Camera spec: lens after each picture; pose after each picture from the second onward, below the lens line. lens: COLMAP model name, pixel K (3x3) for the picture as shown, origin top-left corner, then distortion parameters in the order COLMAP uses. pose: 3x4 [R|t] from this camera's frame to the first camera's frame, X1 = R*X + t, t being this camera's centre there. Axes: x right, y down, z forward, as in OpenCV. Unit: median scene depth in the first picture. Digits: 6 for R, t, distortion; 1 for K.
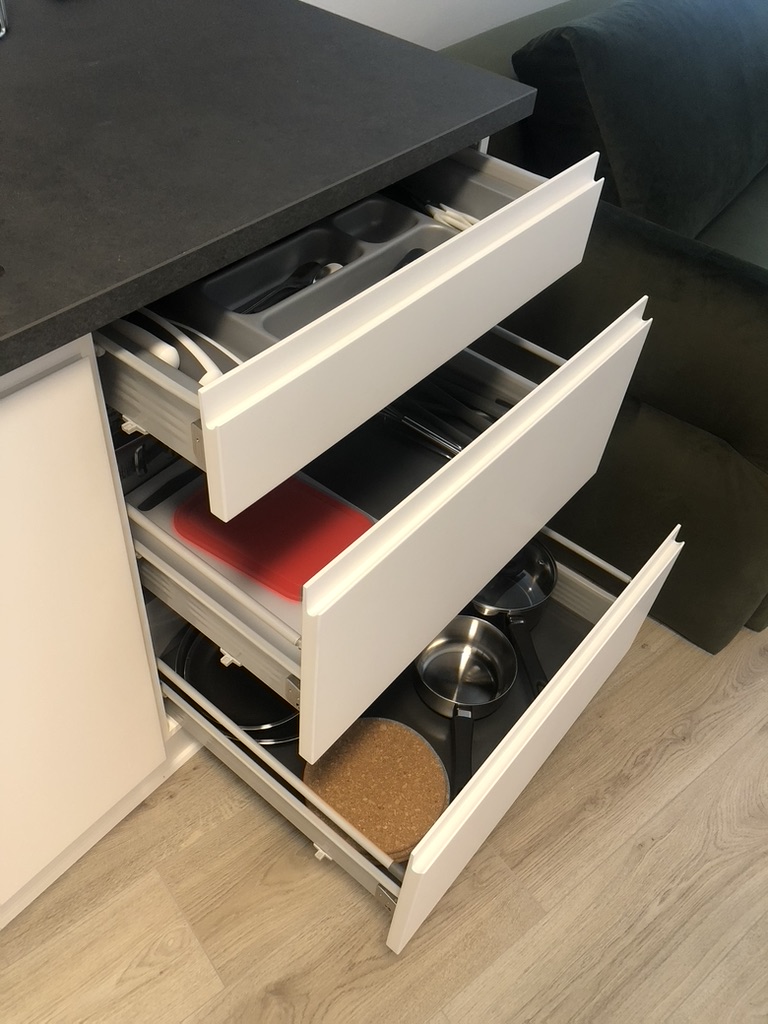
lens RADIAL K [[844.5, 0, 381.7], [0, 844.5, 515.0], [0, 0, 1]] dist [0.039052, -0.038664]
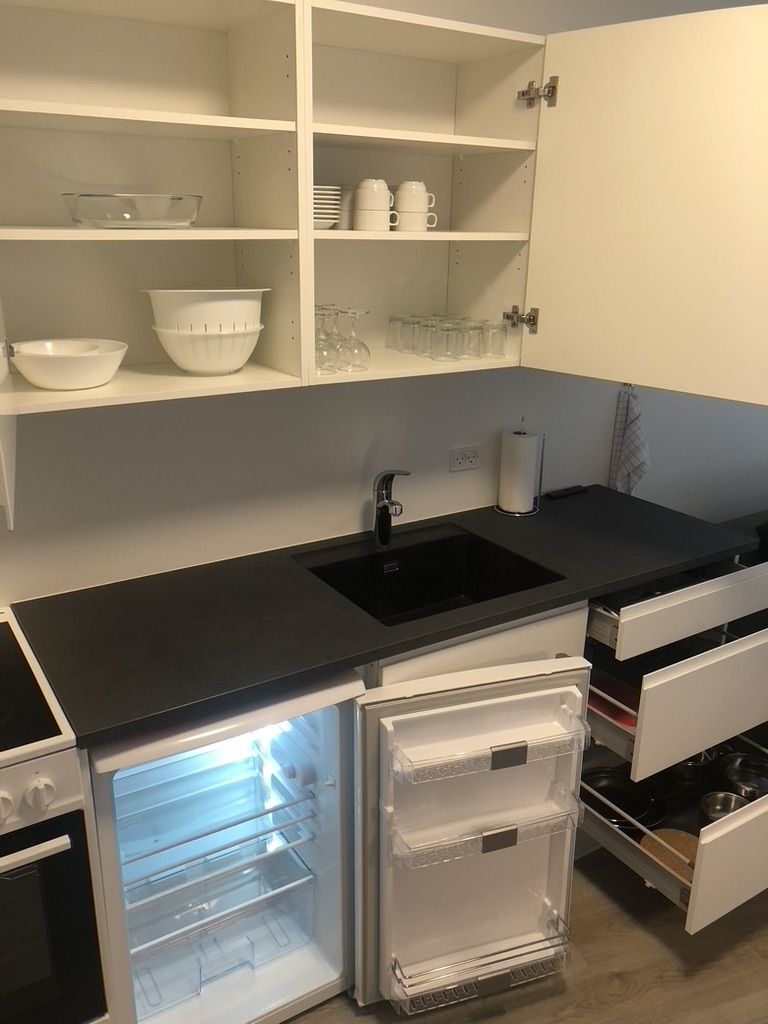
lens RADIAL K [[844.5, 0, 383.4], [0, 844.5, 509.0], [0, 0, 1]] dist [0.039052, -0.038664]
pose [[0.950198, 0.038206, -0.309297, -0.074359], [-0.183666, 0.870445, -0.456720, 0.611800], [0.251777, 0.490782, 0.834111, -1.111179]]
